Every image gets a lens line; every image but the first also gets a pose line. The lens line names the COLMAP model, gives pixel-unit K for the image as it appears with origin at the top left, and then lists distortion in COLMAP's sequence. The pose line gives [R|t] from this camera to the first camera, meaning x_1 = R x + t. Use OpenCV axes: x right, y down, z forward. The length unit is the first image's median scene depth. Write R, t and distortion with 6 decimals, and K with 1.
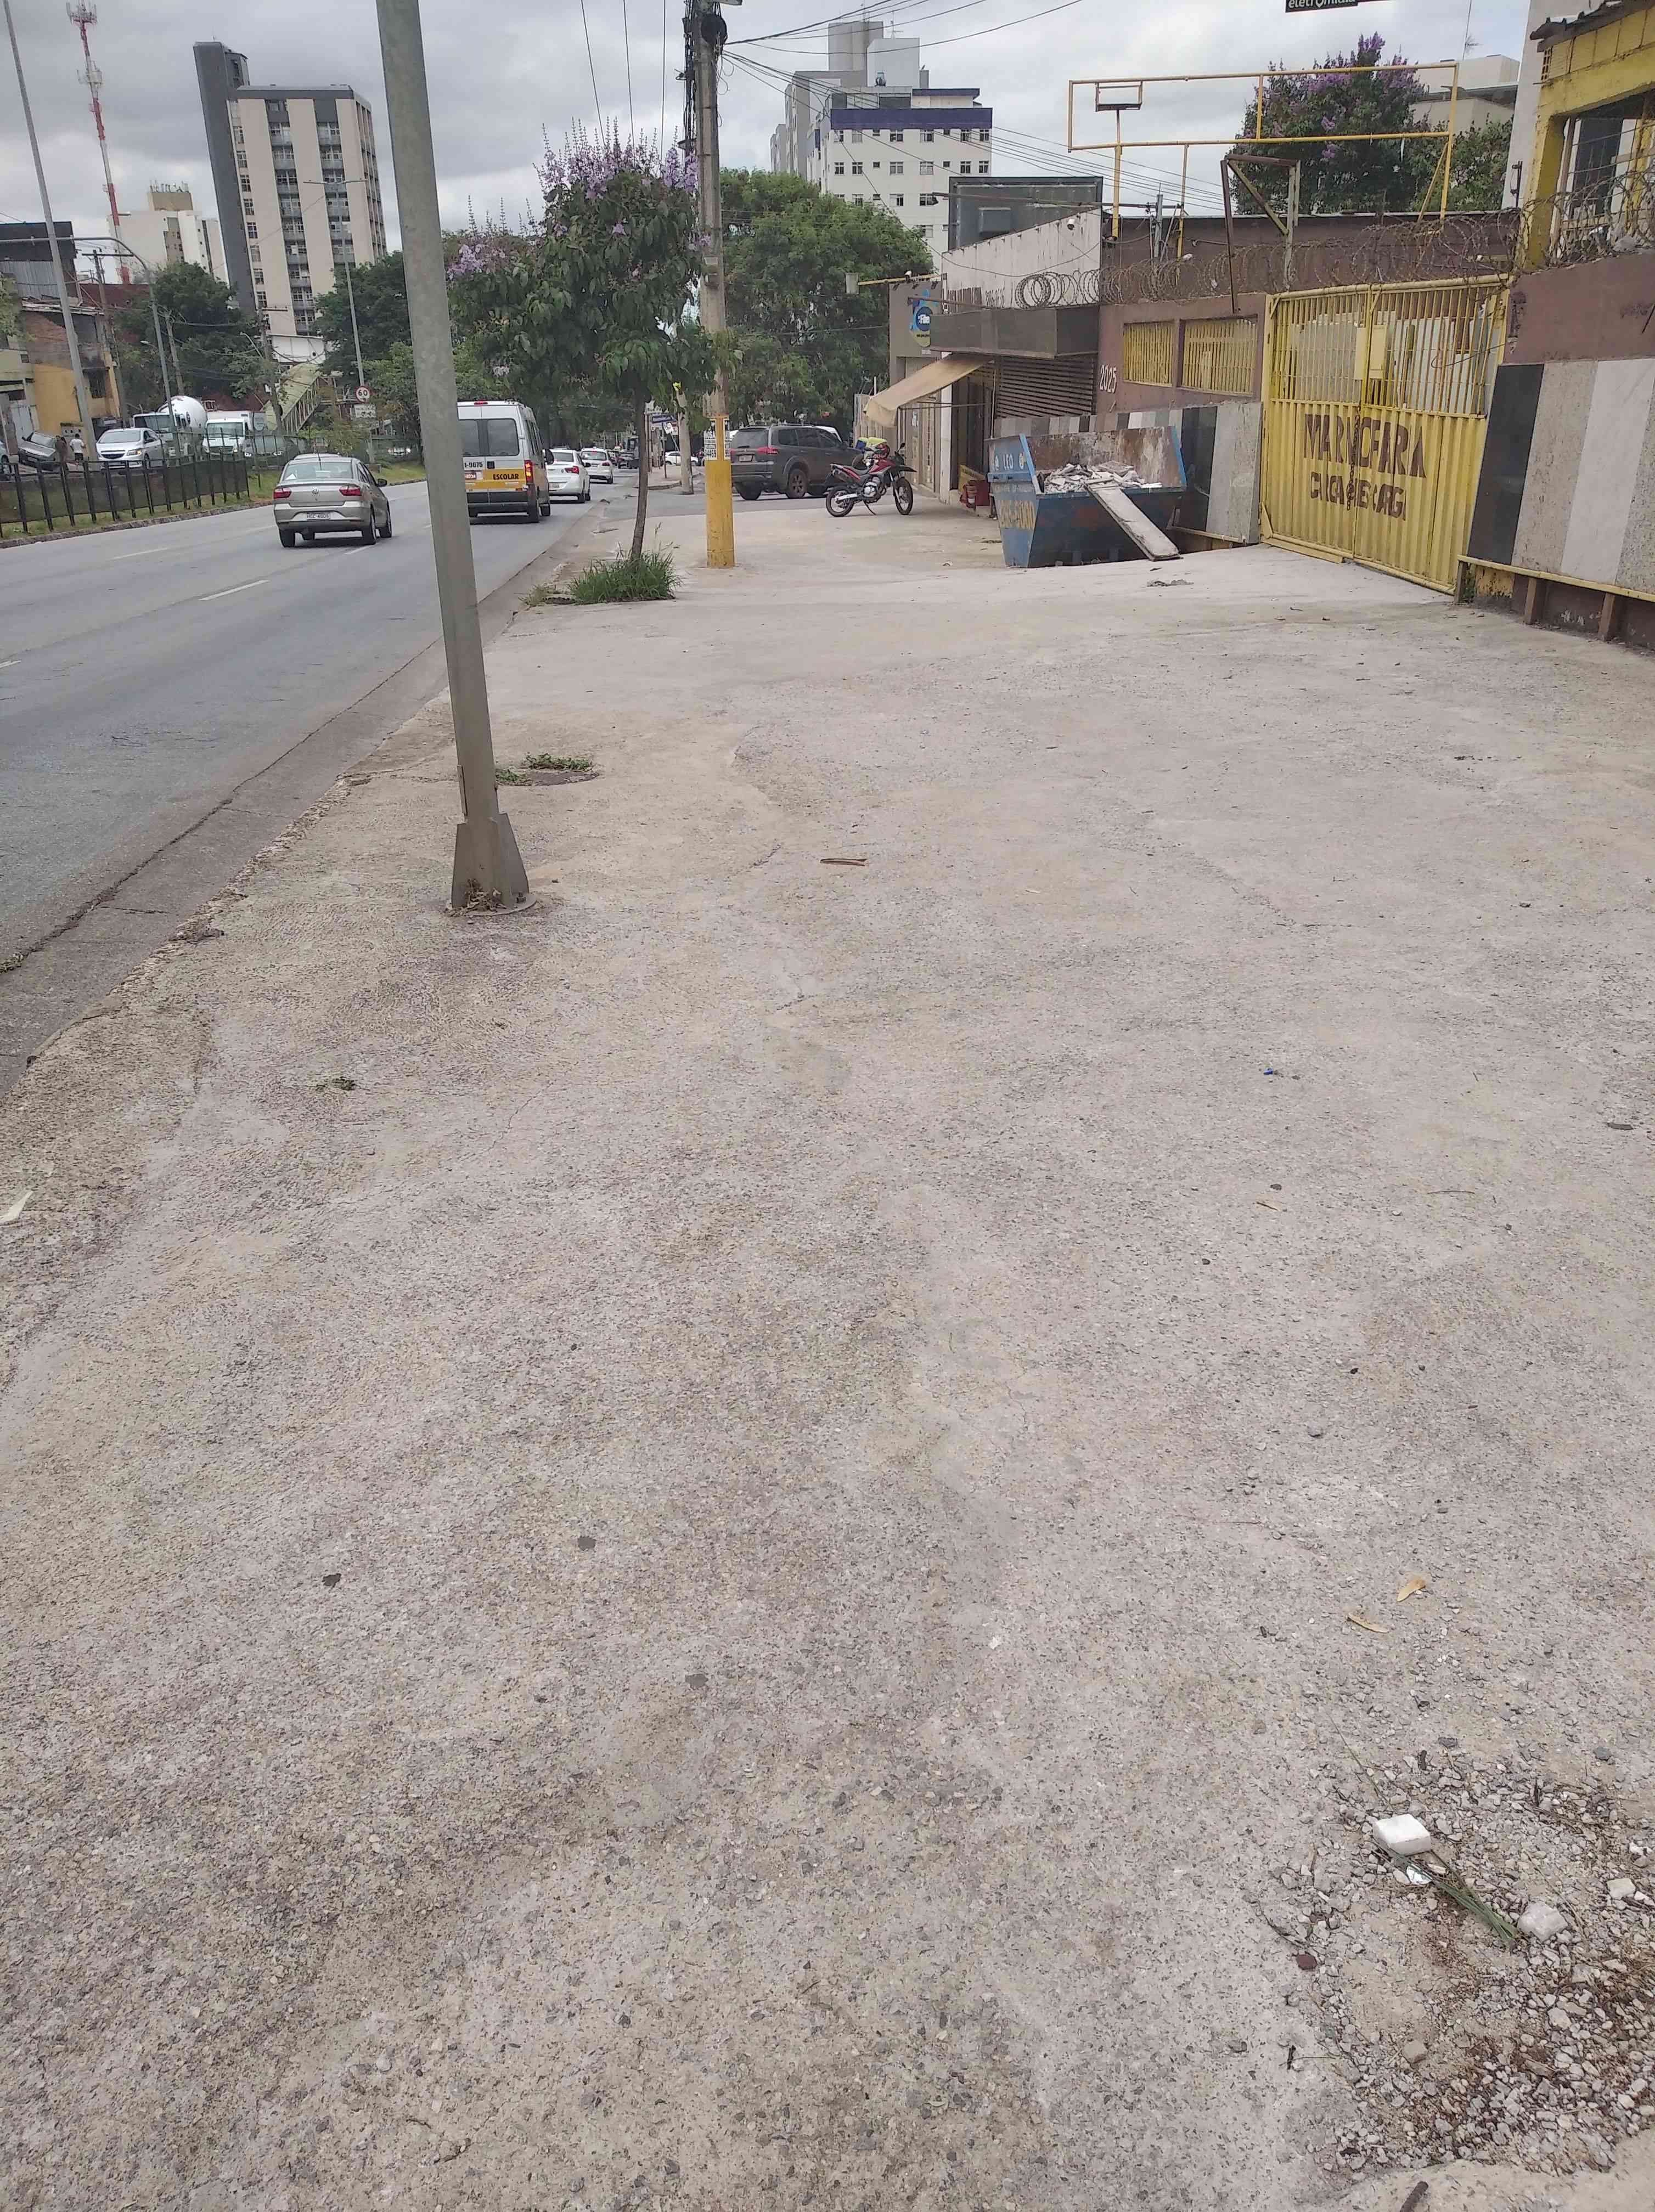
lens RADIAL K [[1706.2, 0, 829.9], [0, 1706.2, 1118.1], [0, 0, 1]] dist [0.022372, -0.001266]
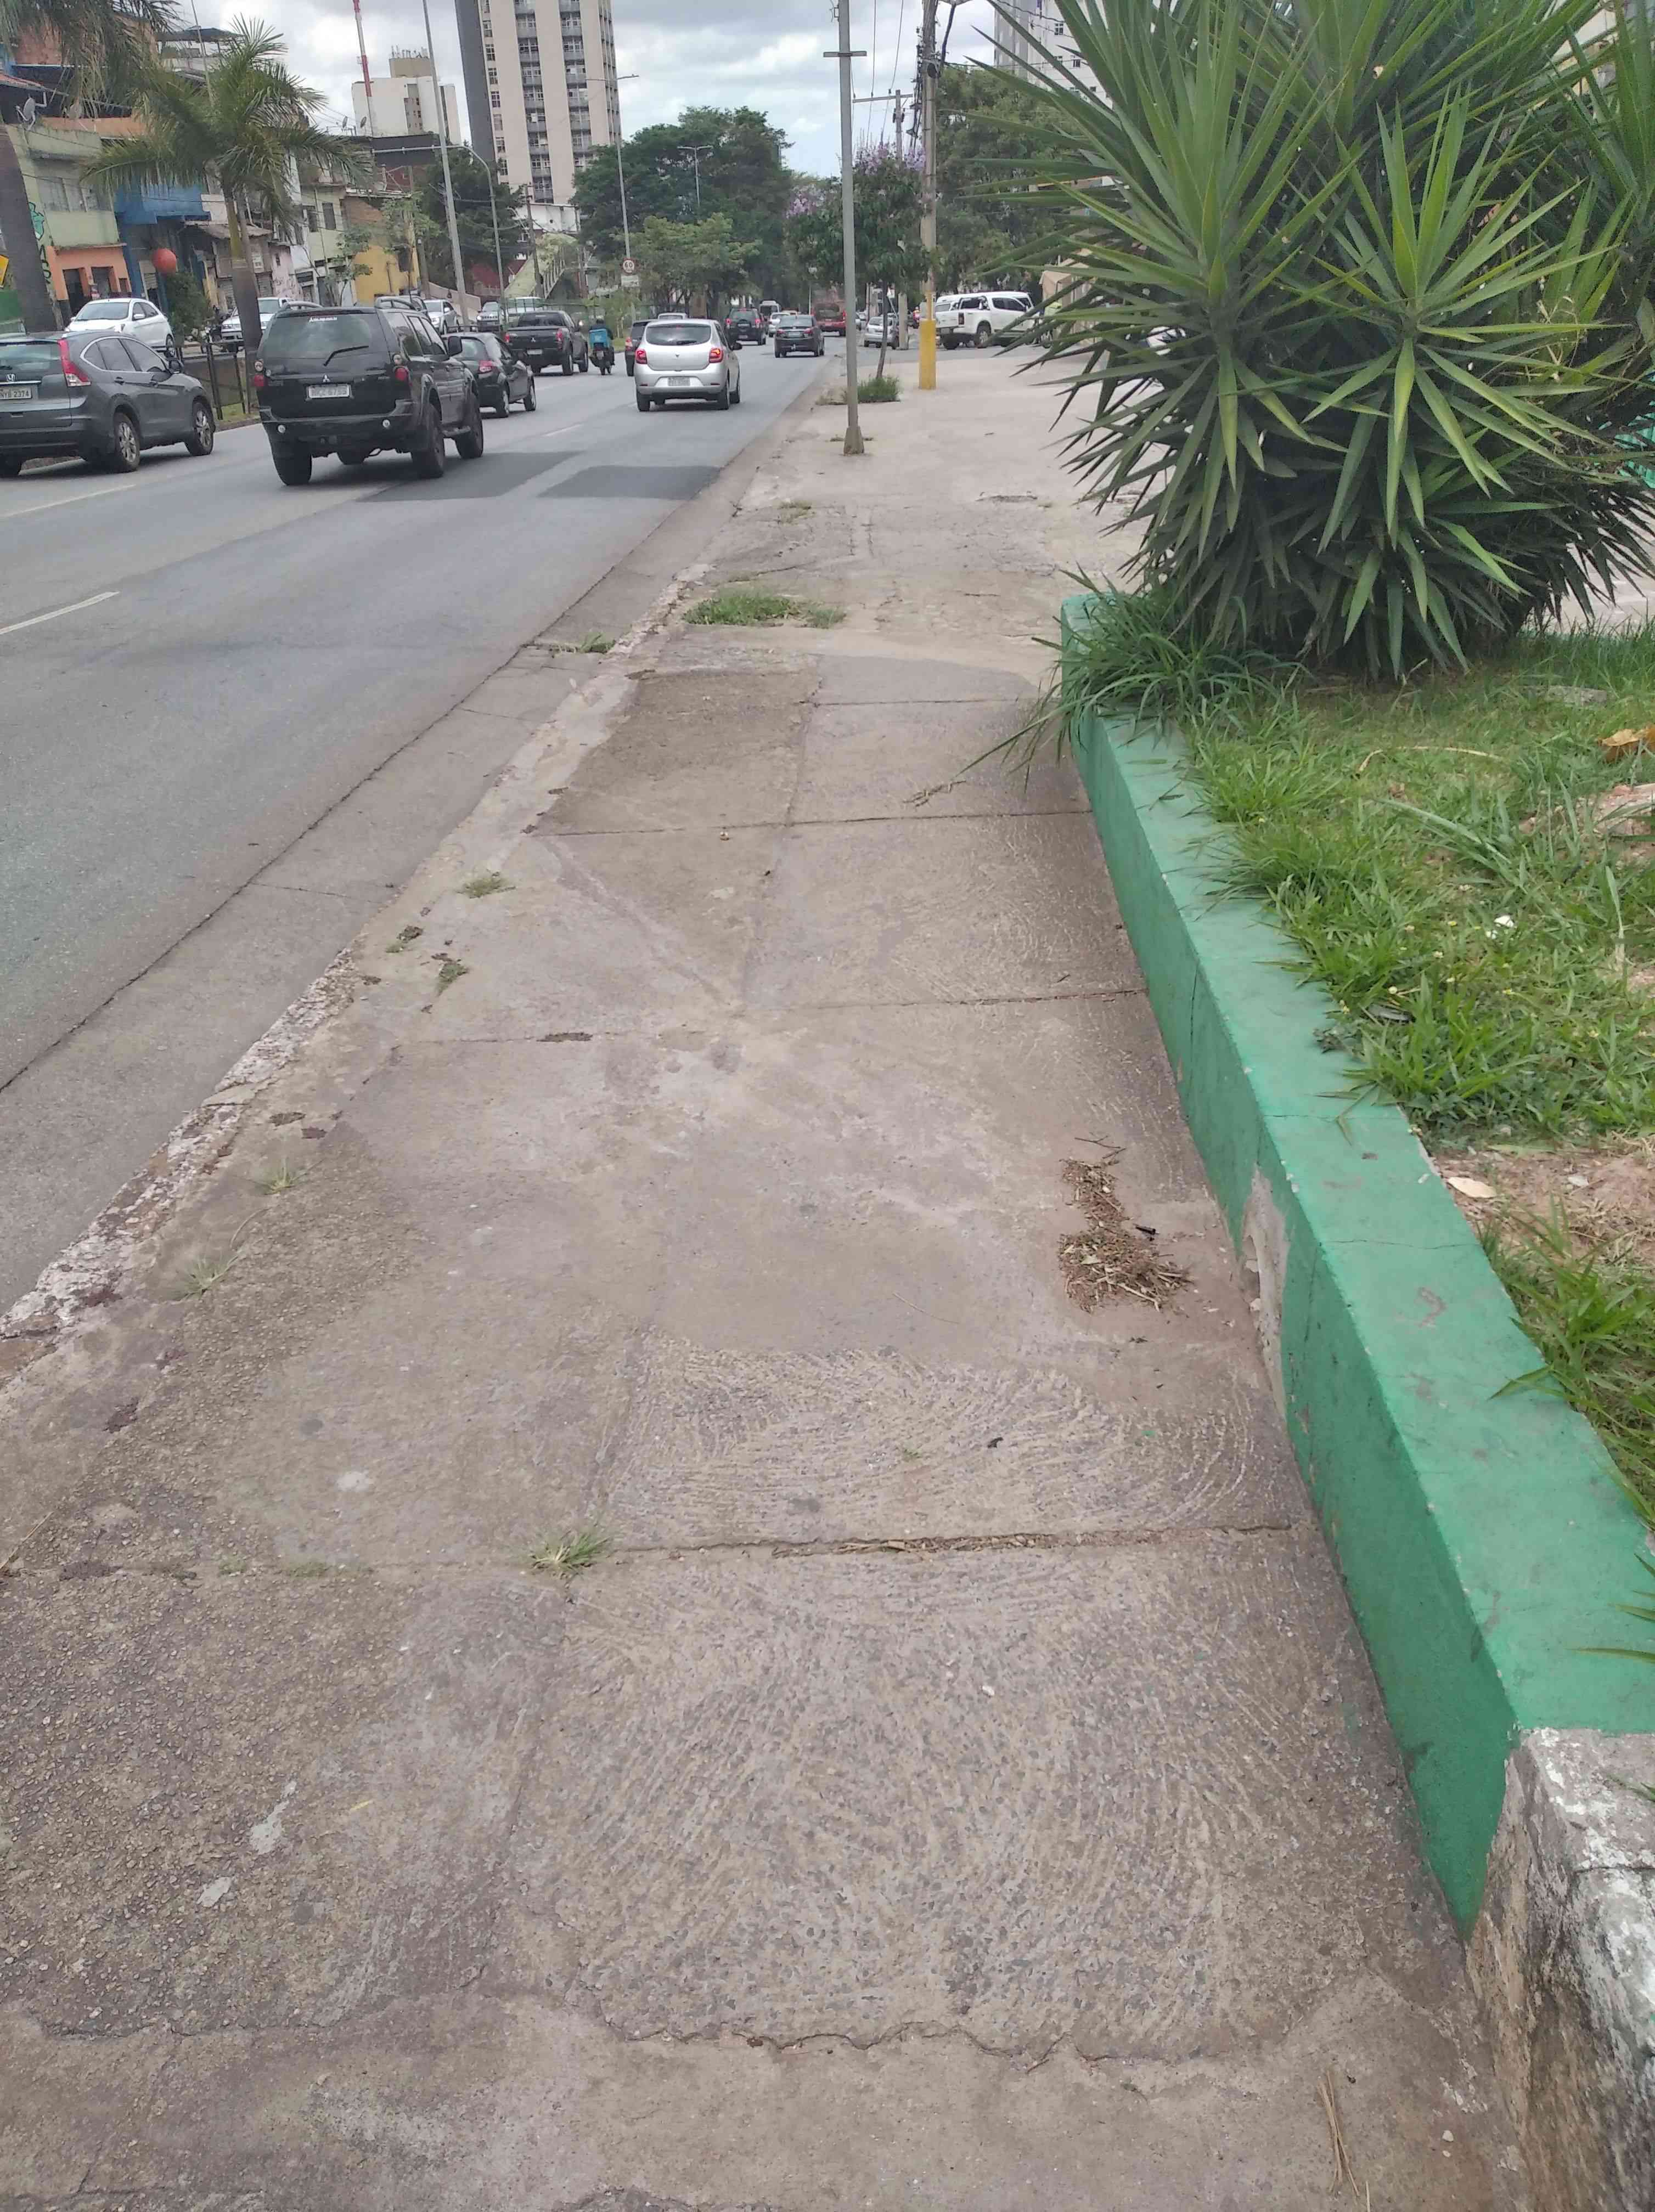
lens RADIAL K [[1706.2, 0, 823.7], [0, 1706.2, 1109.7], [0, 0, 1]] dist [0.022372, -0.001266]
pose [[0.993051, 0.042483, -0.109752, 0.020887], [-0.035344, 0.997181, 0.066193, 0.120616], [0.112255, -0.061854, 0.991752, -0.312017]]
